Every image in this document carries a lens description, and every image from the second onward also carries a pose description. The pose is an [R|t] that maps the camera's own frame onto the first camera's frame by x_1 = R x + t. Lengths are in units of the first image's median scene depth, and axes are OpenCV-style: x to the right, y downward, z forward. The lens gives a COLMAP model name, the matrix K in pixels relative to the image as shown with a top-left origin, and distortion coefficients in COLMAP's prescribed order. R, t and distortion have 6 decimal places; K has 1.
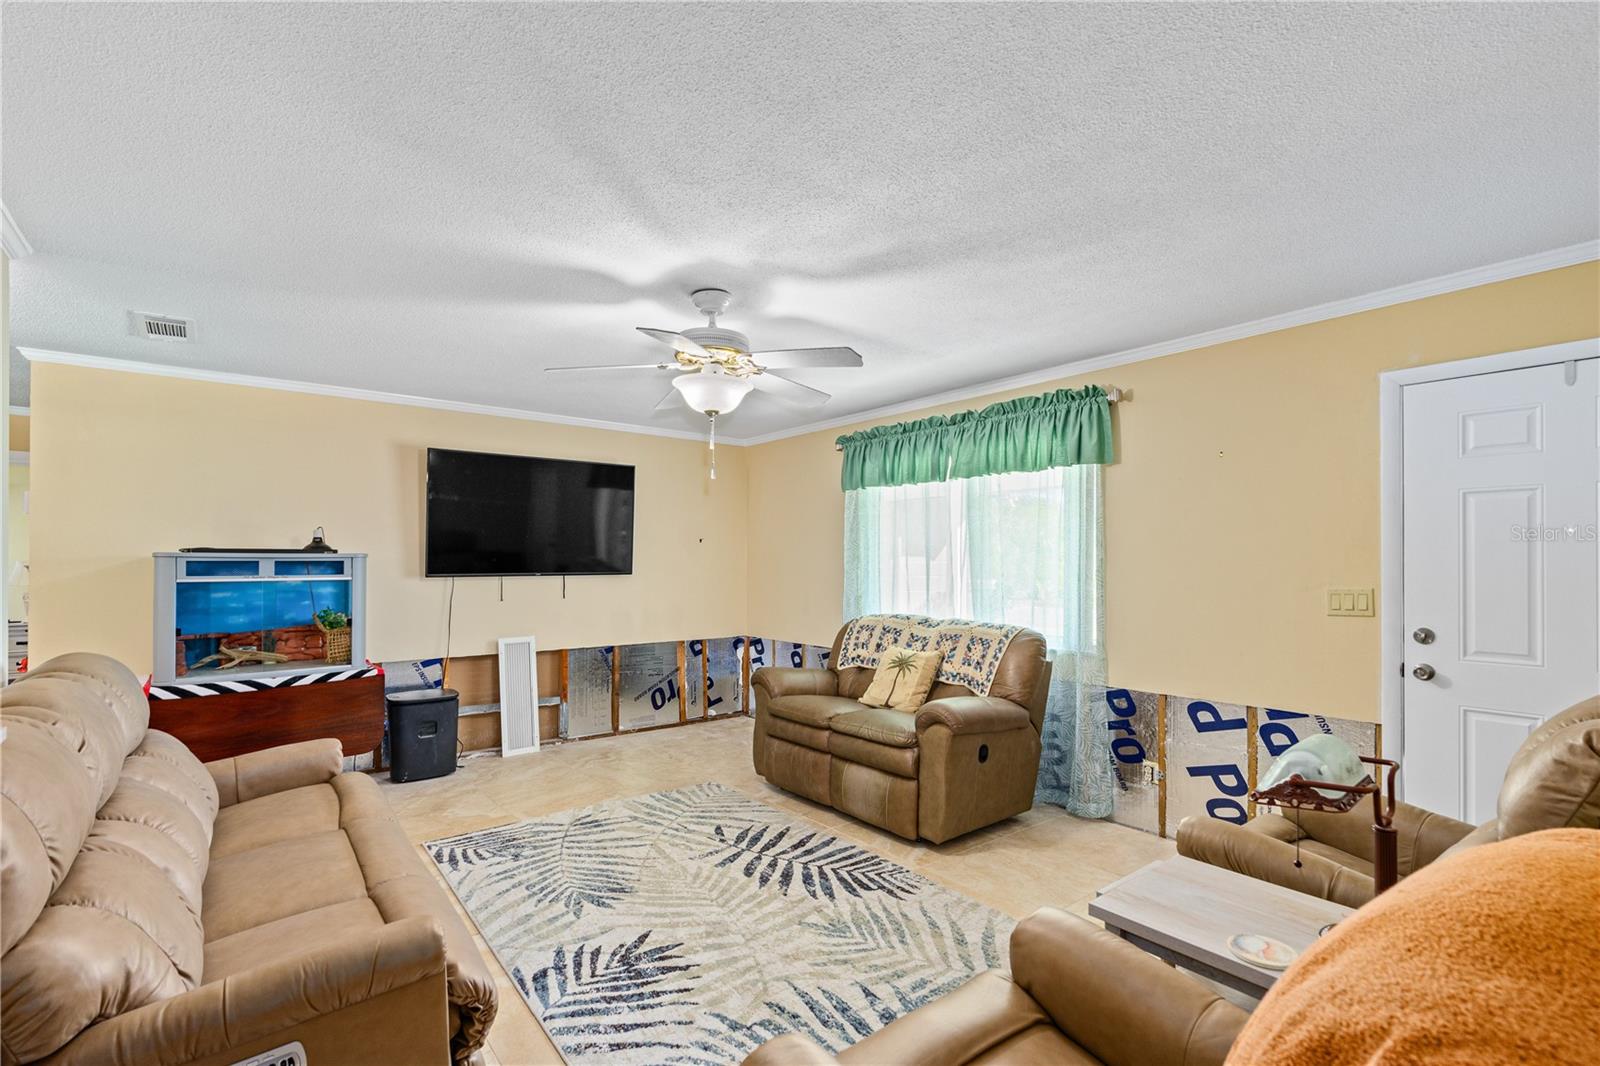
lens RADIAL K [[723.5, 0, 821.9], [0, 723.5, 562.3], [0, 0, 1]] dist [-0.010705, 0.000269]
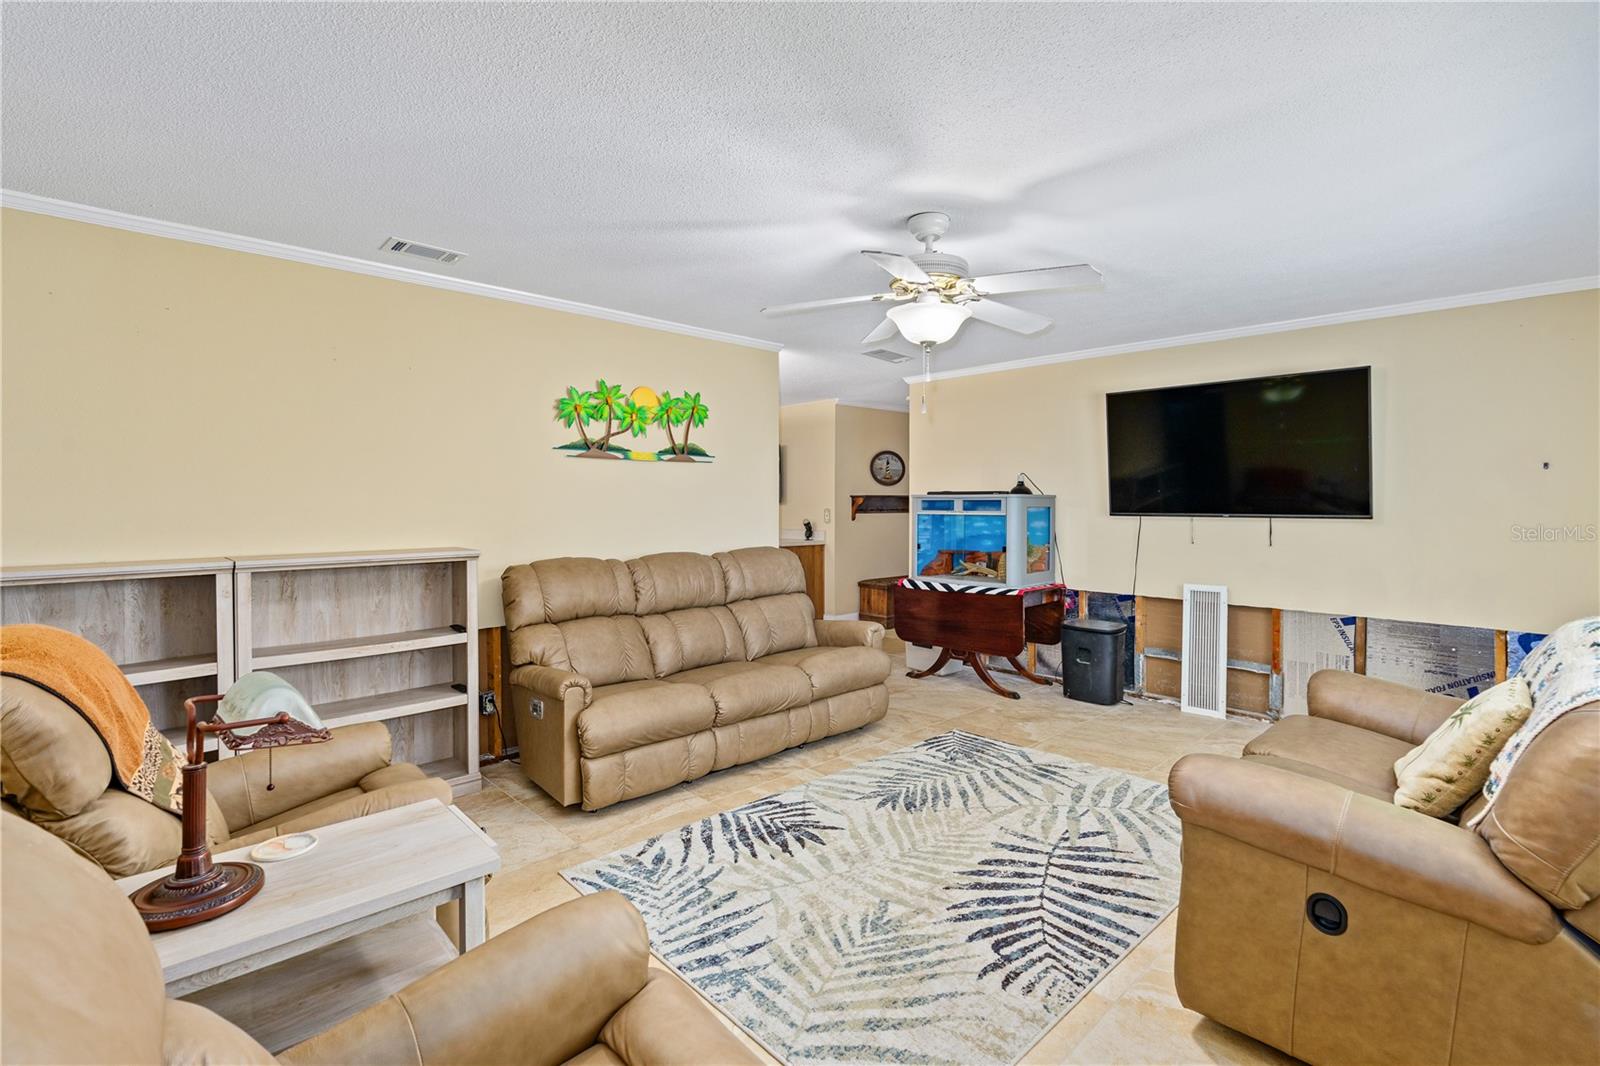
lens RADIAL K [[741.8, 0, 805.8], [0, 741.8, 504.9], [0, 0, 1]] dist [-0.008888, 0.001176]
pose [[0.071278, 0.003143, -0.997452, 0.732065], [-0.000958, 0.999995, 0.003083, 0.003513], [0.997456, 0.000736, 0.071281, 0.696445]]
